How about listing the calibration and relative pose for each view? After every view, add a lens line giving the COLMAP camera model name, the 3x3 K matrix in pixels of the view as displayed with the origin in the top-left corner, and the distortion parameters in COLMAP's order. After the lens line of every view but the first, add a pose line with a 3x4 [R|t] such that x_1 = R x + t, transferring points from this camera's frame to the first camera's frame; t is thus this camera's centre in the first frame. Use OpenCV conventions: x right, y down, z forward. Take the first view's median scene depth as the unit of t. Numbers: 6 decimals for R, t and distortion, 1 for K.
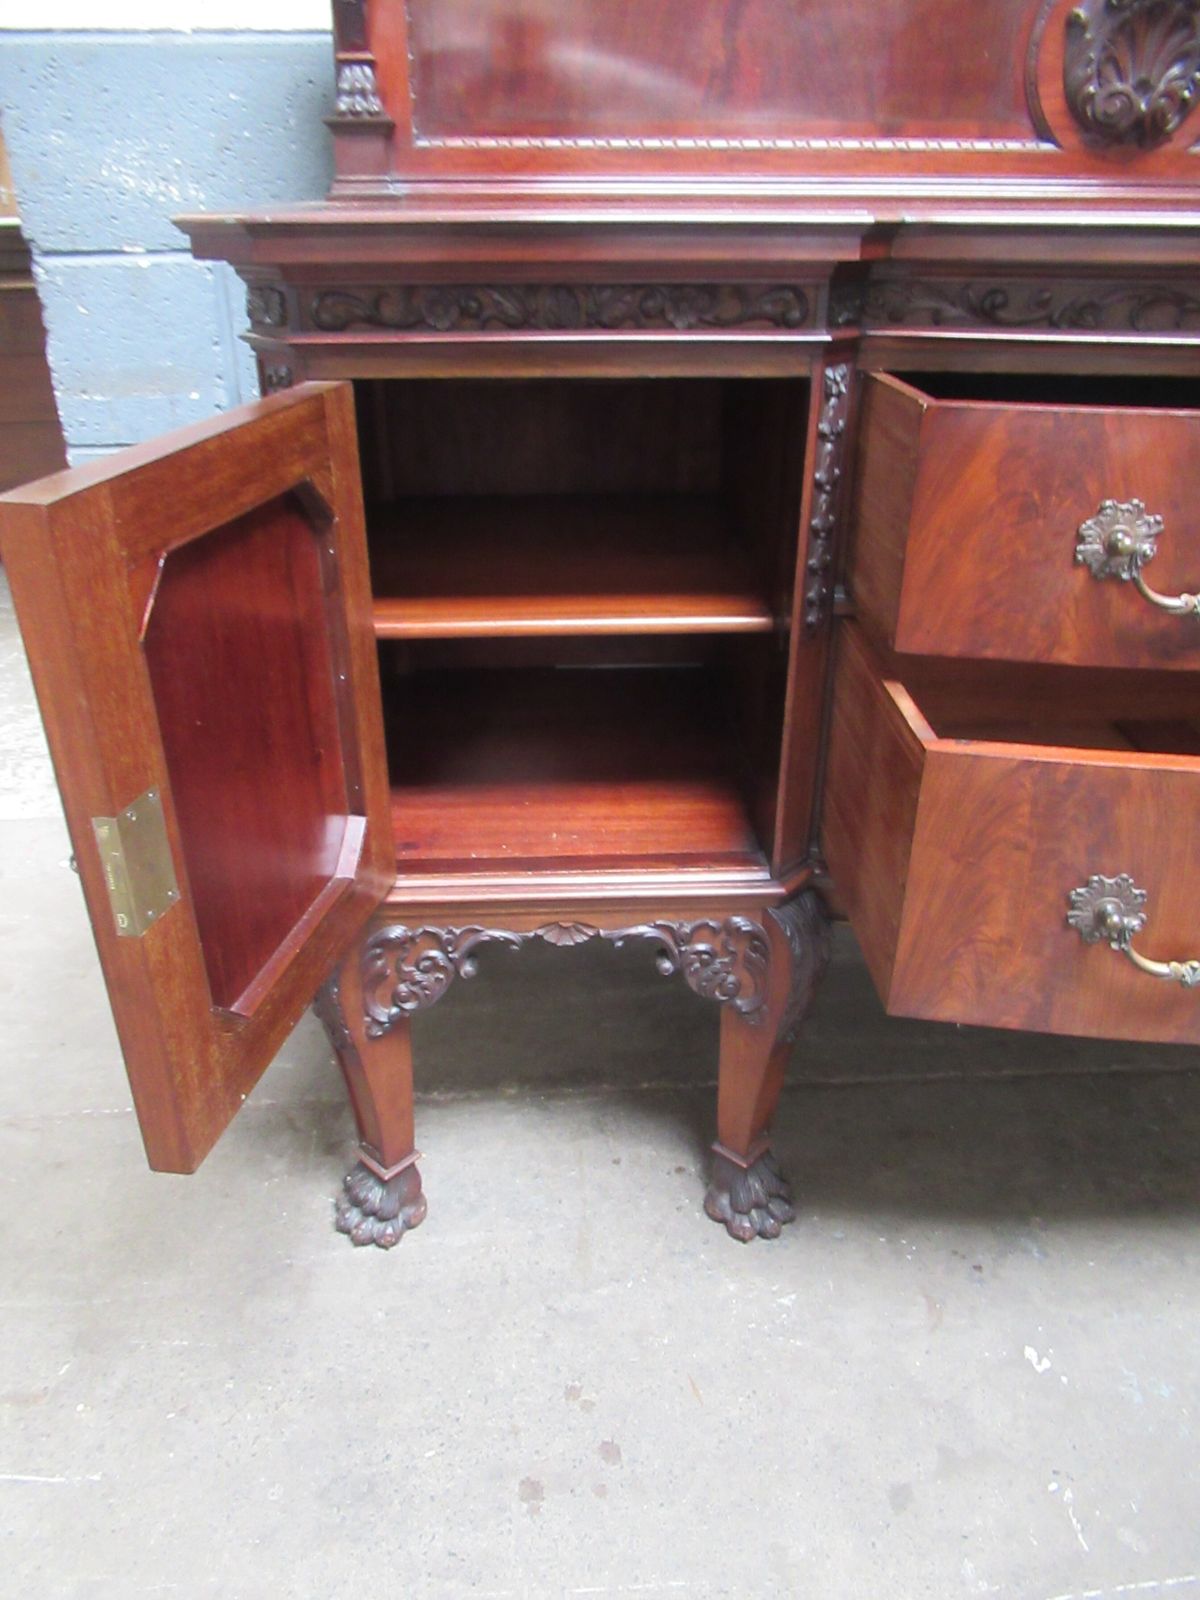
lens RADIAL K [[1190.1, 0, 591.8], [0, 1190.1, 783.7], [0, 0, 1]] dist [-0.000532, 0.001088]
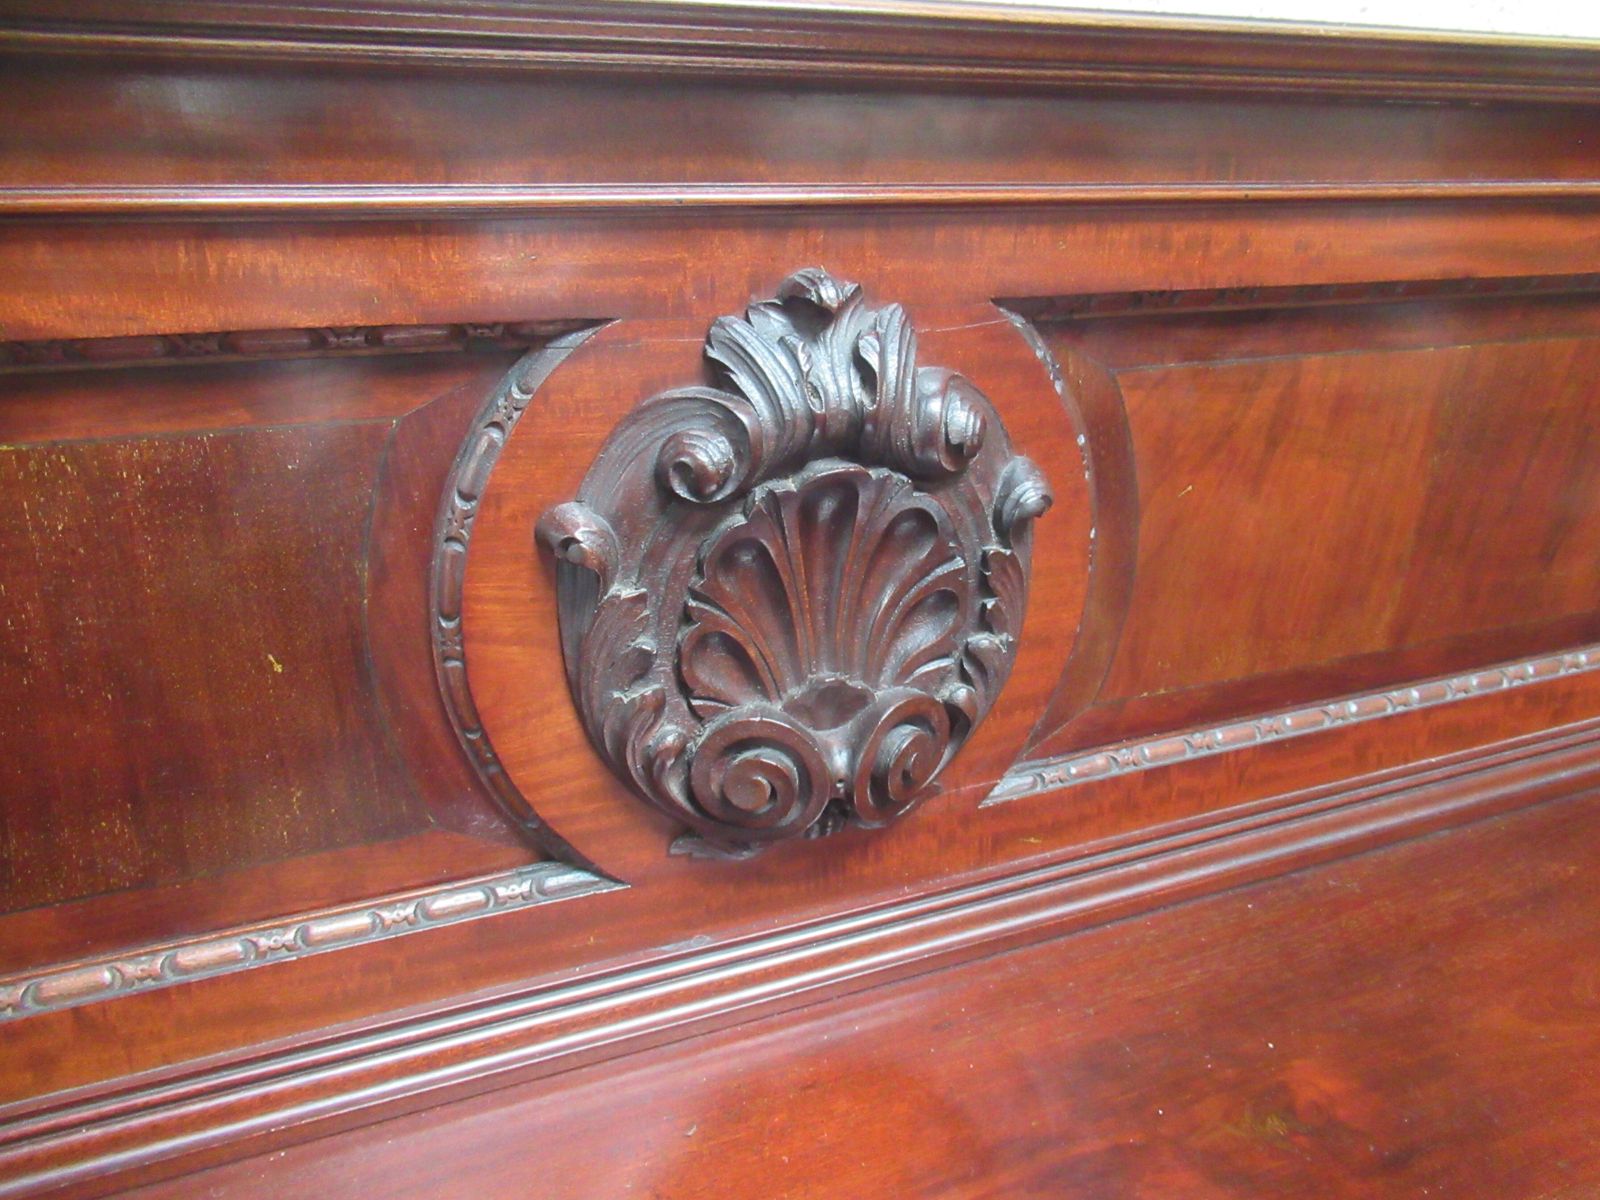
lens RADIAL K [[1190.1, 0, 764.8], [0, 1190.1, 613.1], [0, 0, 1]] dist [-0.000532, 0.001088]
pose [[0.945220, -0.123881, 0.302015, 0.416283], [0.165439, 0.979367, -0.116059, -0.669099], [-0.281406, 0.159666, 0.946212, 0.828607]]
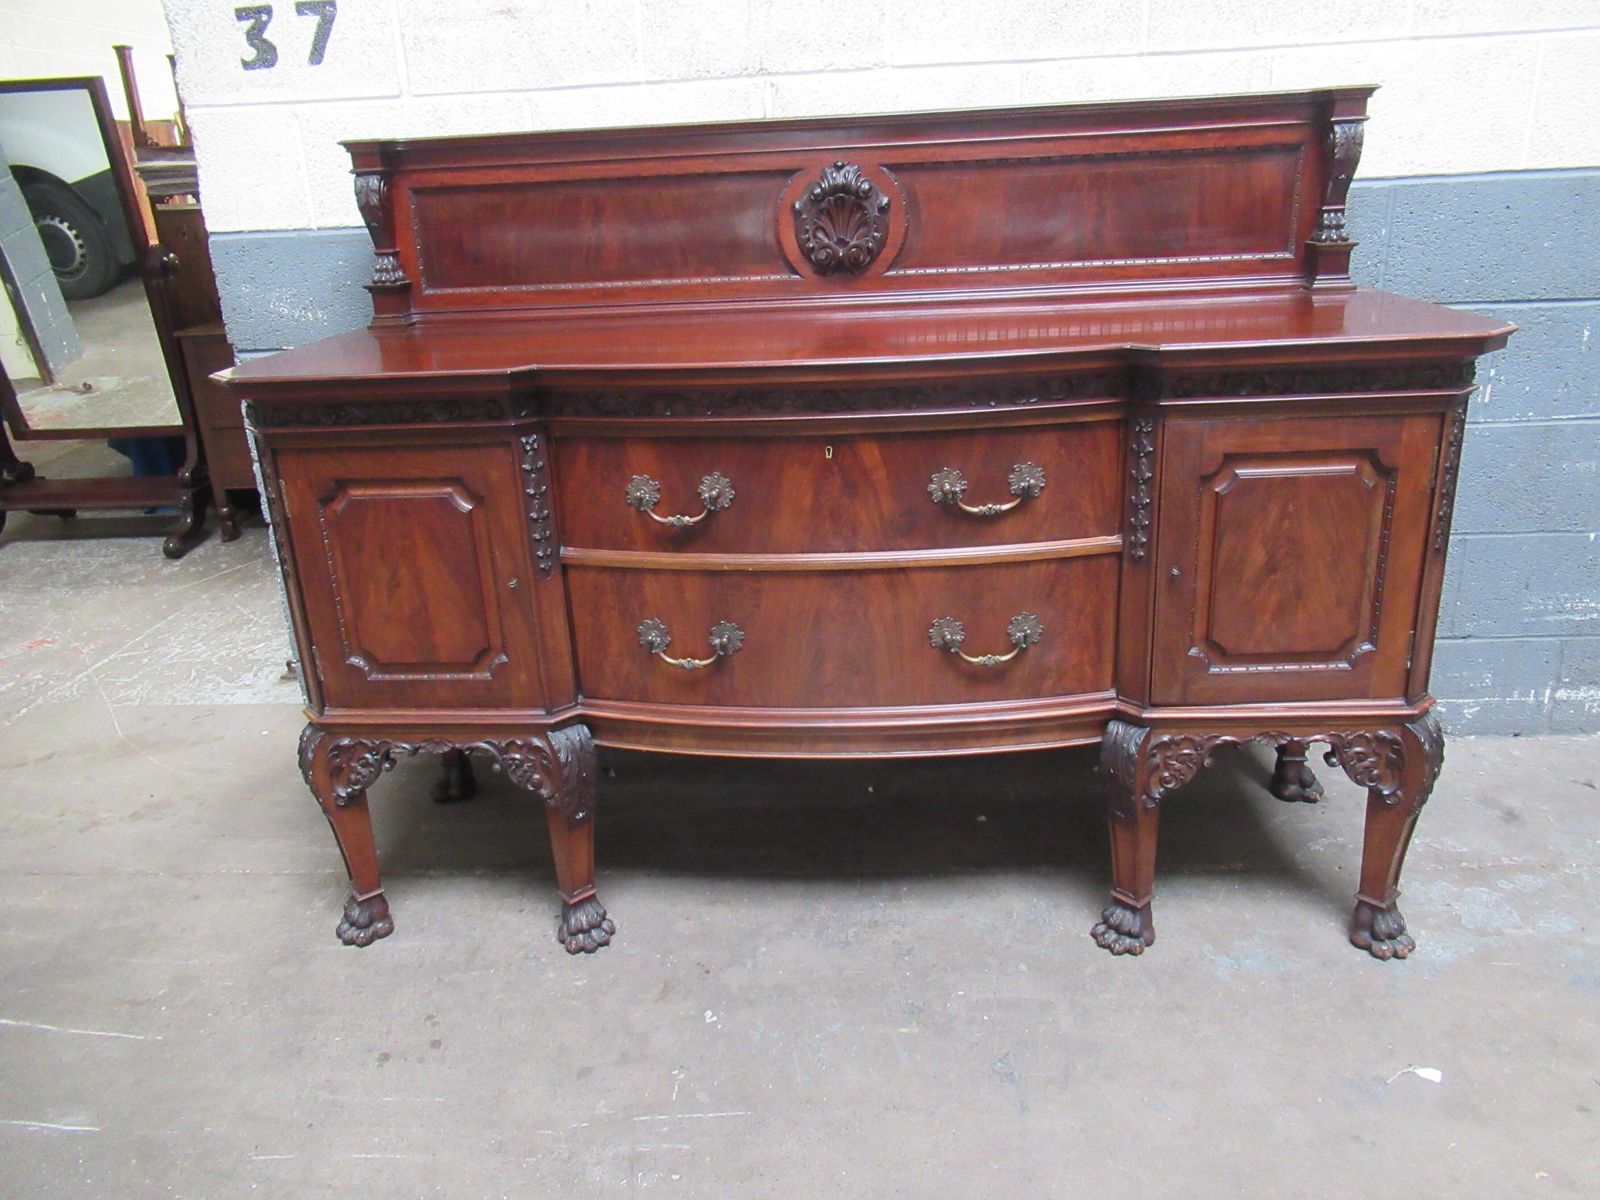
lens RADIAL K [[1190.1, 0, 774.2], [0, 1190.1, 605.0], [0, 0, 1]] dist [-0.000532, 0.001088]
pose [[0.988084, -0.001367, -0.153910, 0.722287], [-0.016034, 0.993606, -0.111762, 0.107172], [0.153079, 0.112898, 0.981744, -0.650685]]
